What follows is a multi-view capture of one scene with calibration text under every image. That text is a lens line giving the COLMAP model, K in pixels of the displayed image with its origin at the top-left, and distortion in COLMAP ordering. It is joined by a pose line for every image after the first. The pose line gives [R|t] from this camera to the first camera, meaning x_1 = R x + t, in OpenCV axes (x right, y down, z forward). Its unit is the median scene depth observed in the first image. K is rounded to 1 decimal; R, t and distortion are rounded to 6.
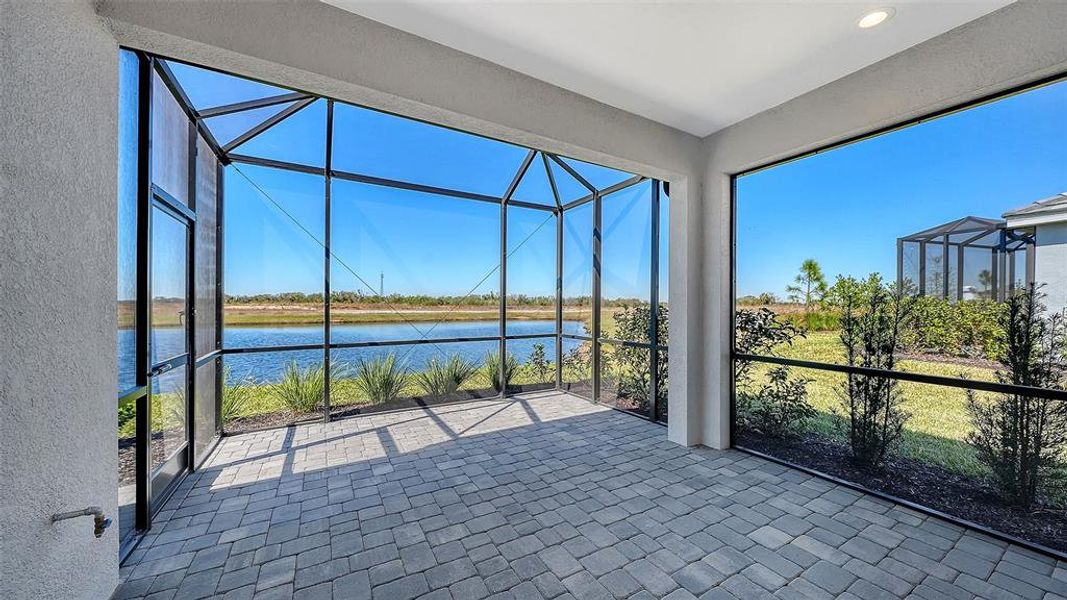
lens RADIAL K [[373.0, 0, 533.3], [0, 373.0, 306.9], [0, 0, 1]] dist [-0.004148, -0.000837]
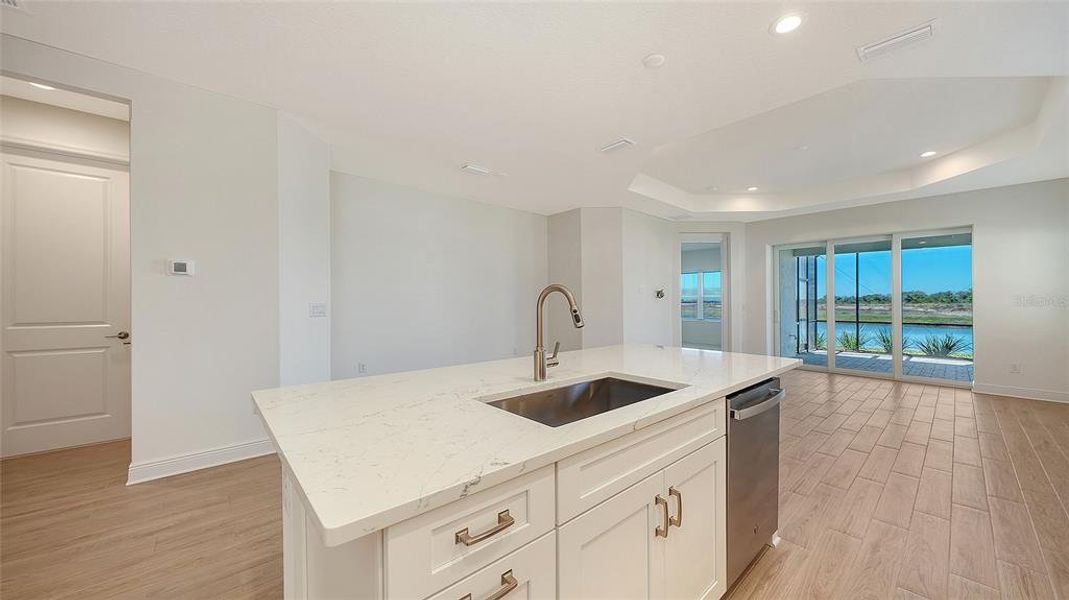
lens RADIAL K [[373.7, 0, 539.8], [0, 373.7, 300.7], [0, 0, 1]] dist [-0.004148, -0.000837]
pose [[0.211583, -0.008926, -0.977319, 1.468756], [-0.008957, 0.999899, -0.011071, 0.011700], [0.977319, 0.011096, 0.211481, -1.639583]]
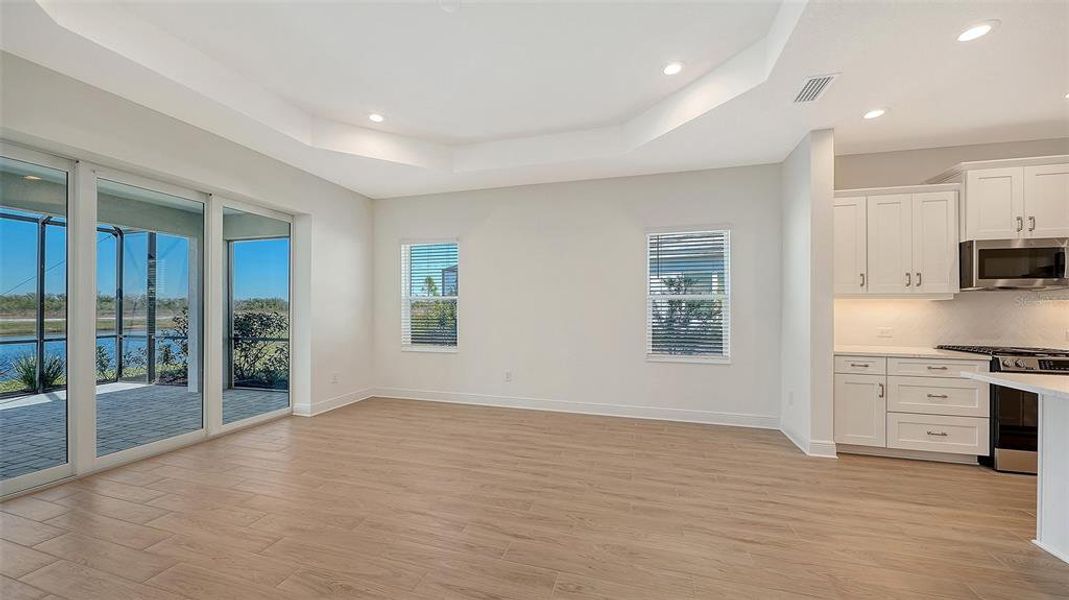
lens RADIAL K [[373.7, 0, 534.2], [0, 373.7, 306.9], [0, 0, 1]] dist [-0.004148, -0.000837]
pose [[0.713764, 0.002065, 0.700383, 0.266072], [0.004497, 0.999962, -0.007531, -0.005032], [-0.700371, 0.008526, 0.713728, -1.128654]]
